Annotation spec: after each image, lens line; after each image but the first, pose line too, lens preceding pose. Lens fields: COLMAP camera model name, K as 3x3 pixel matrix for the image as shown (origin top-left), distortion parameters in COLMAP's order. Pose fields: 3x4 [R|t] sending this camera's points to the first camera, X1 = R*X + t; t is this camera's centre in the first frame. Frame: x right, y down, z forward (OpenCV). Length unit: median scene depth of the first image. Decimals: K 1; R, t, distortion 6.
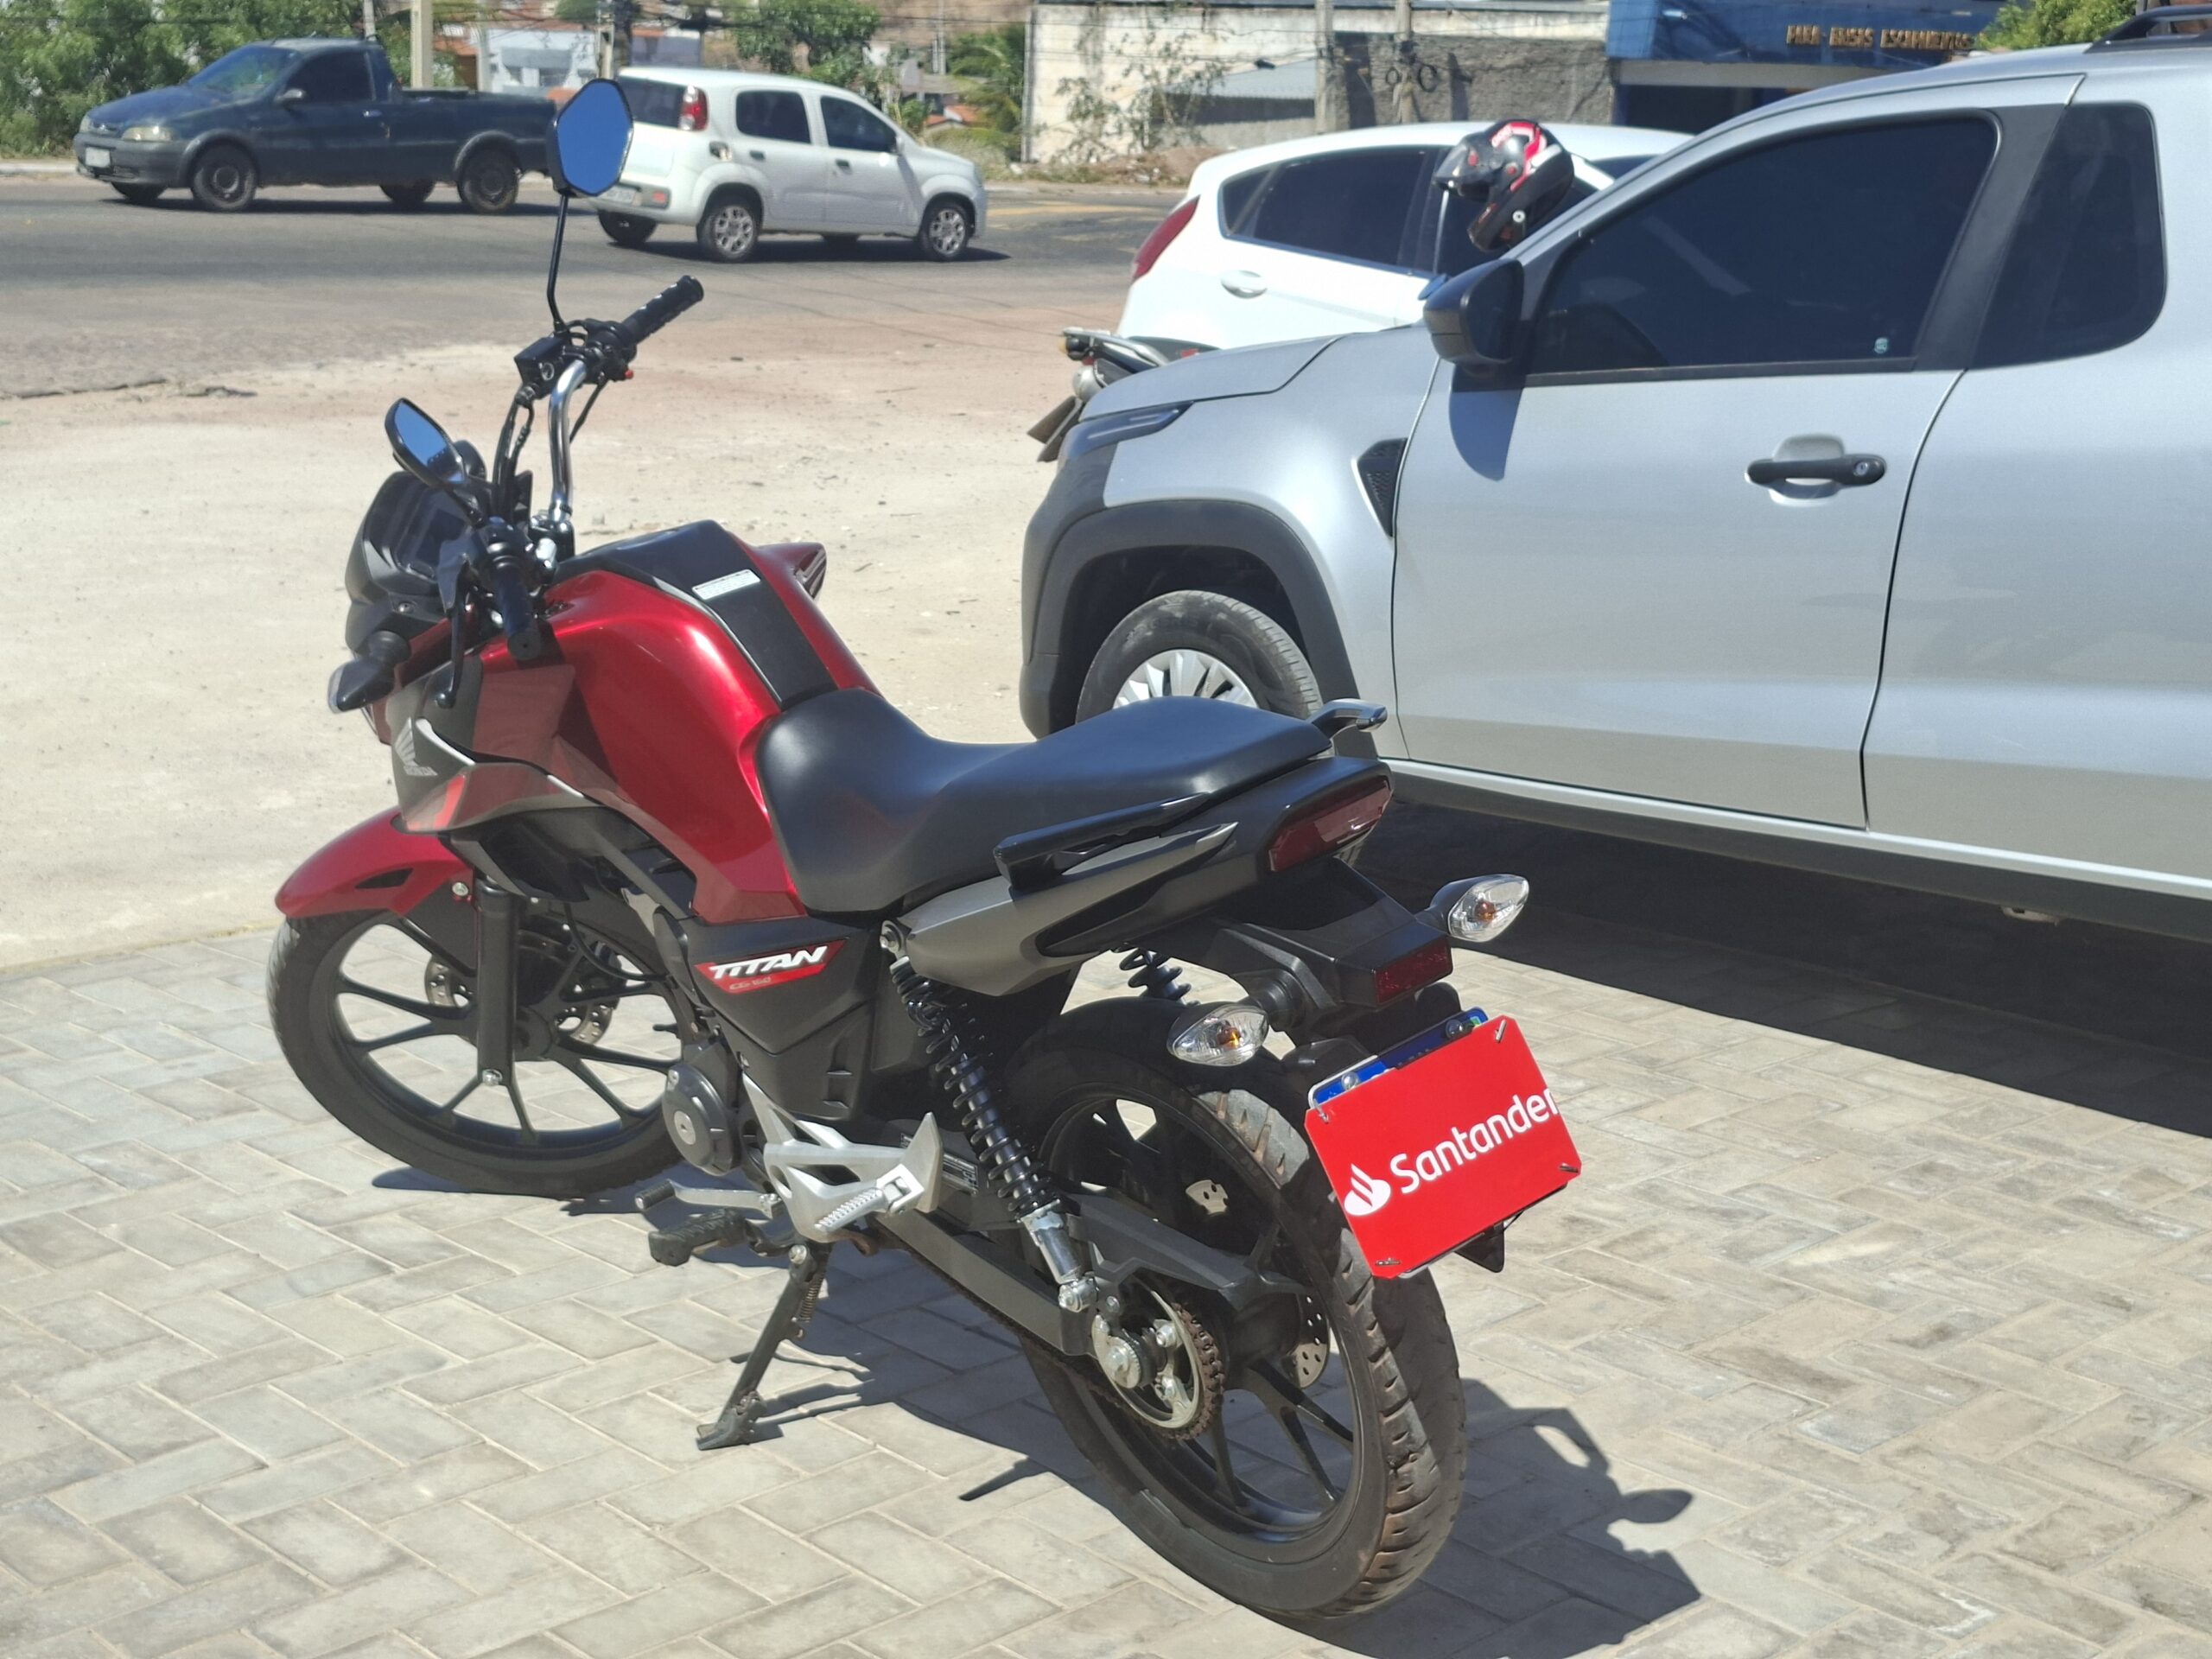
lens RADIAL K [[3039.5, 0, 1110.6], [0, 3039.5, 860.8], [0, 0, 1]] dist [0.180338, -0.421671]
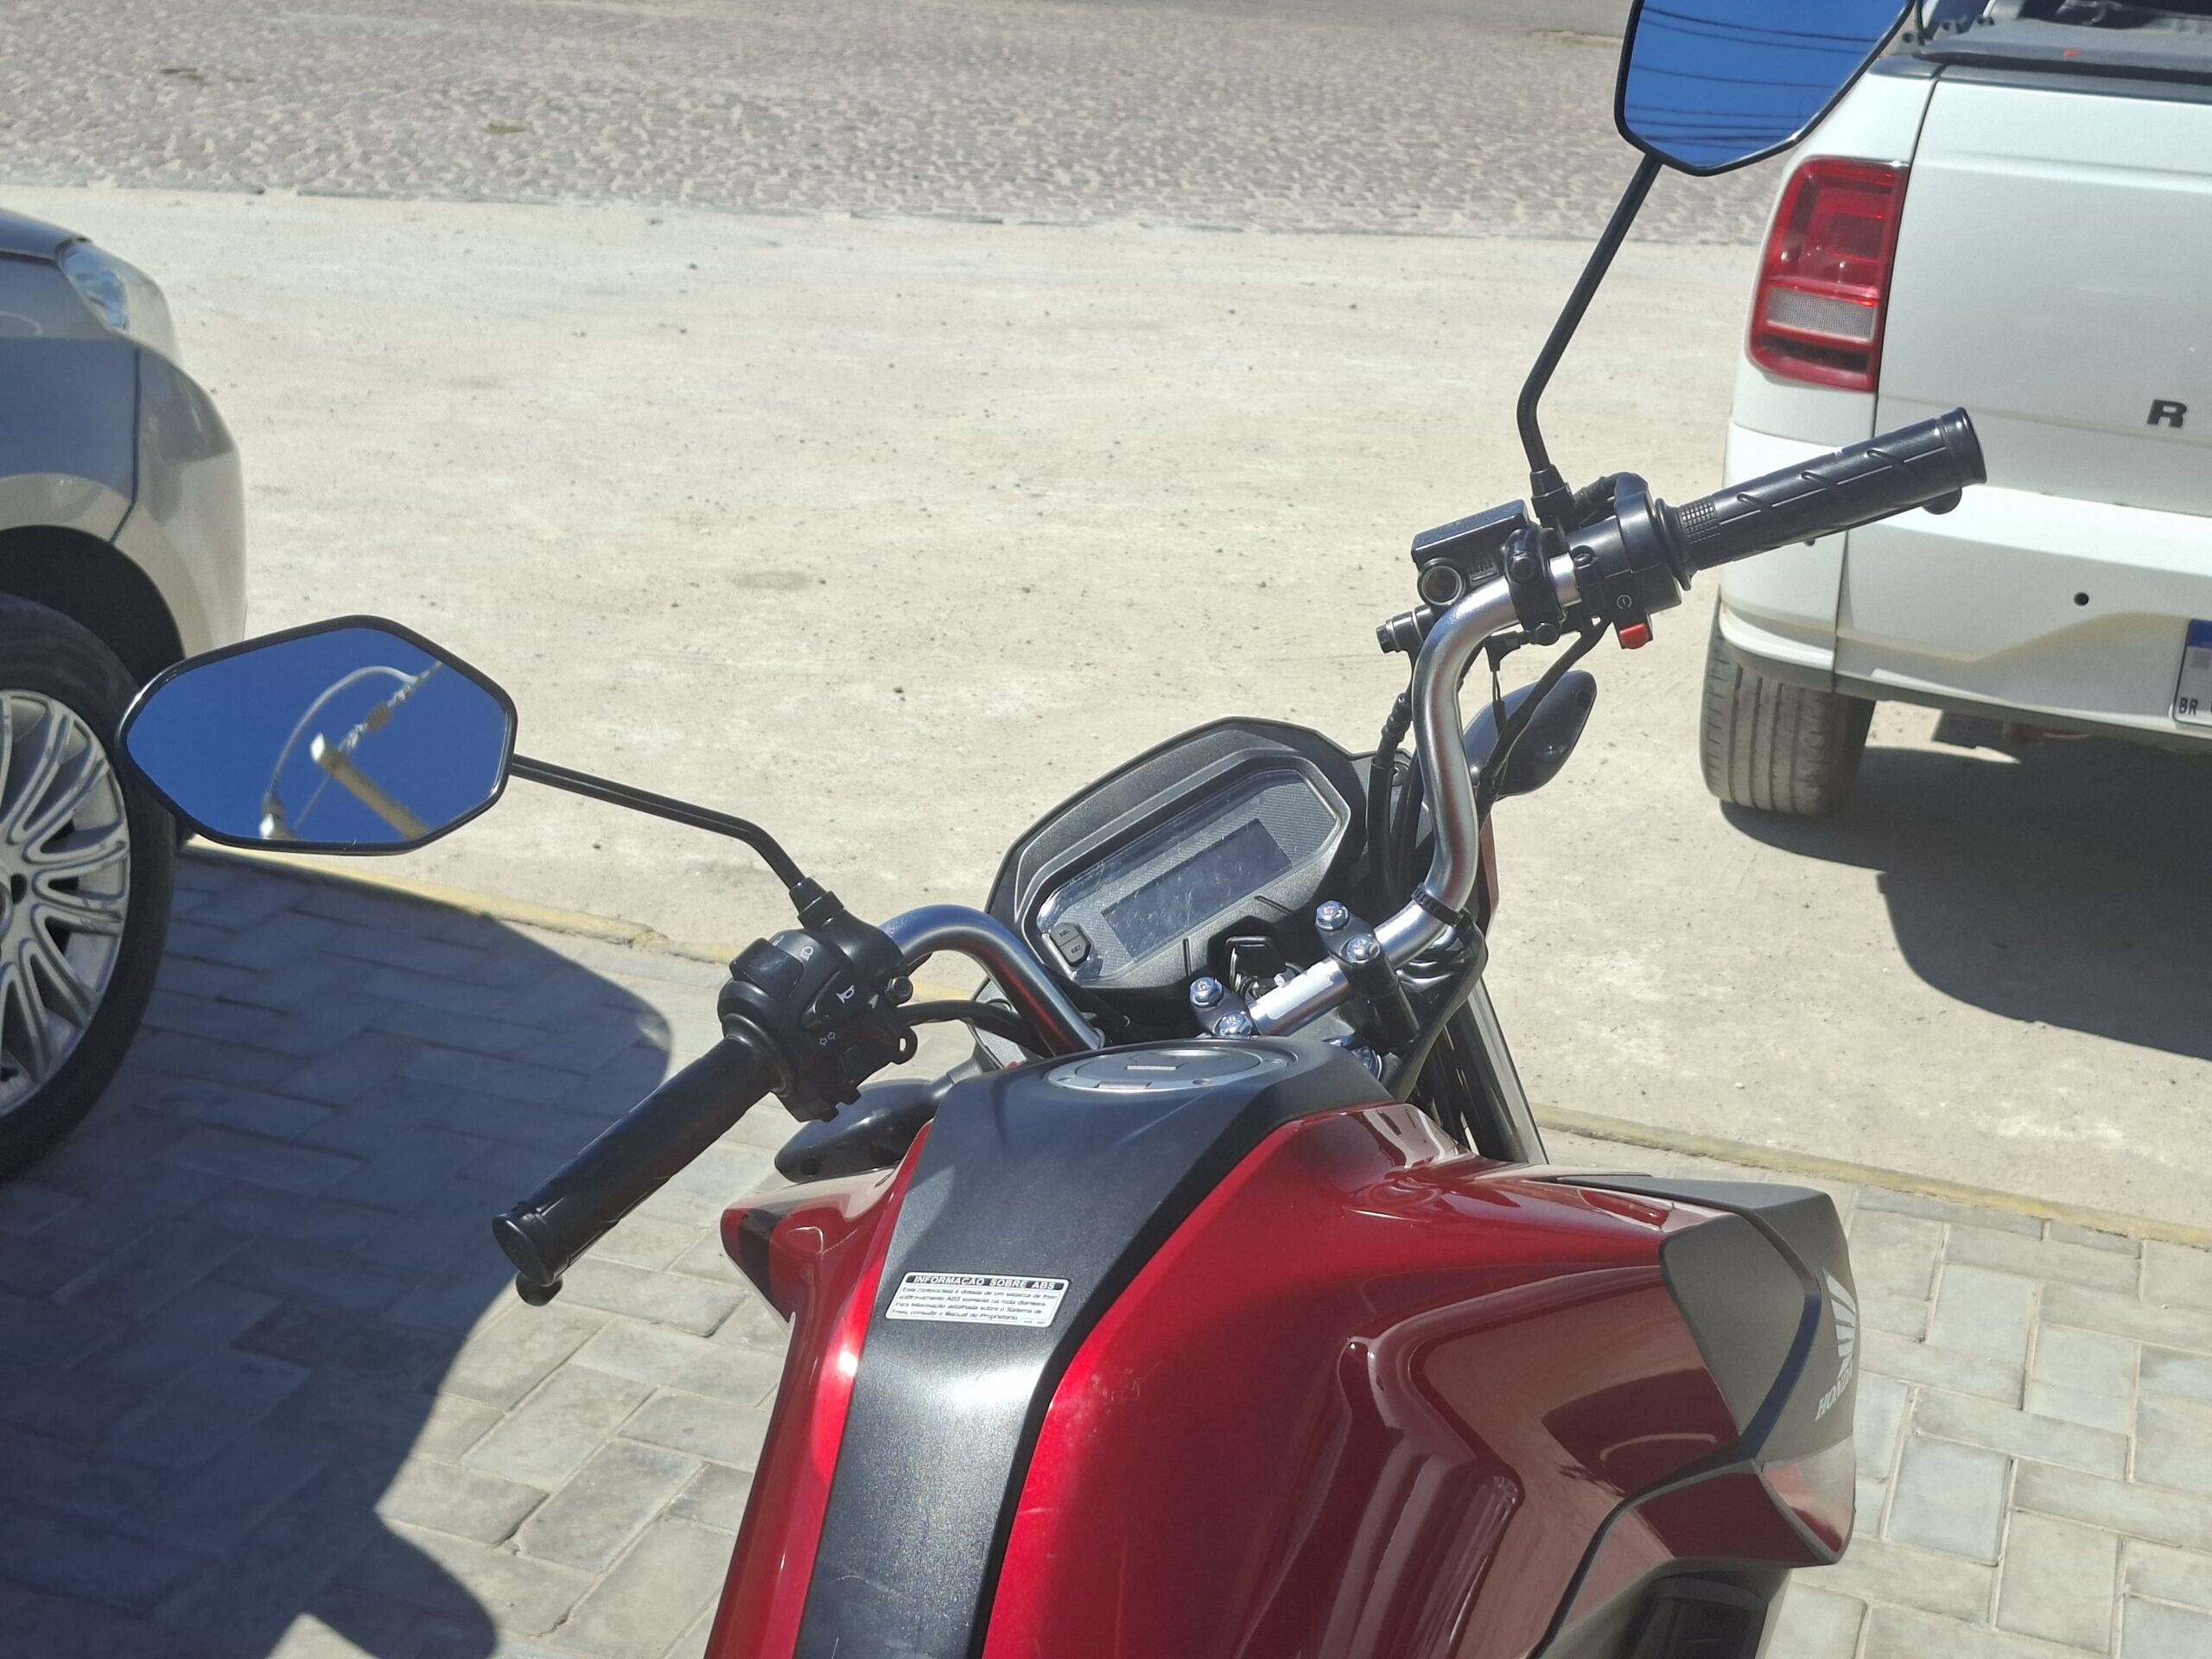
lens RADIAL K [[3039.5, 0, 1110.6], [0, 3039.5, 860.8], [0, 0, 1]] dist [0.180338, -0.421671]
pose [[0.442590, 0.309274, -0.841703, 0.135809], [-0.243234, 0.944857, 0.219278, -0.179438], [0.863106, 0.107680, 0.493410, 0.673167]]
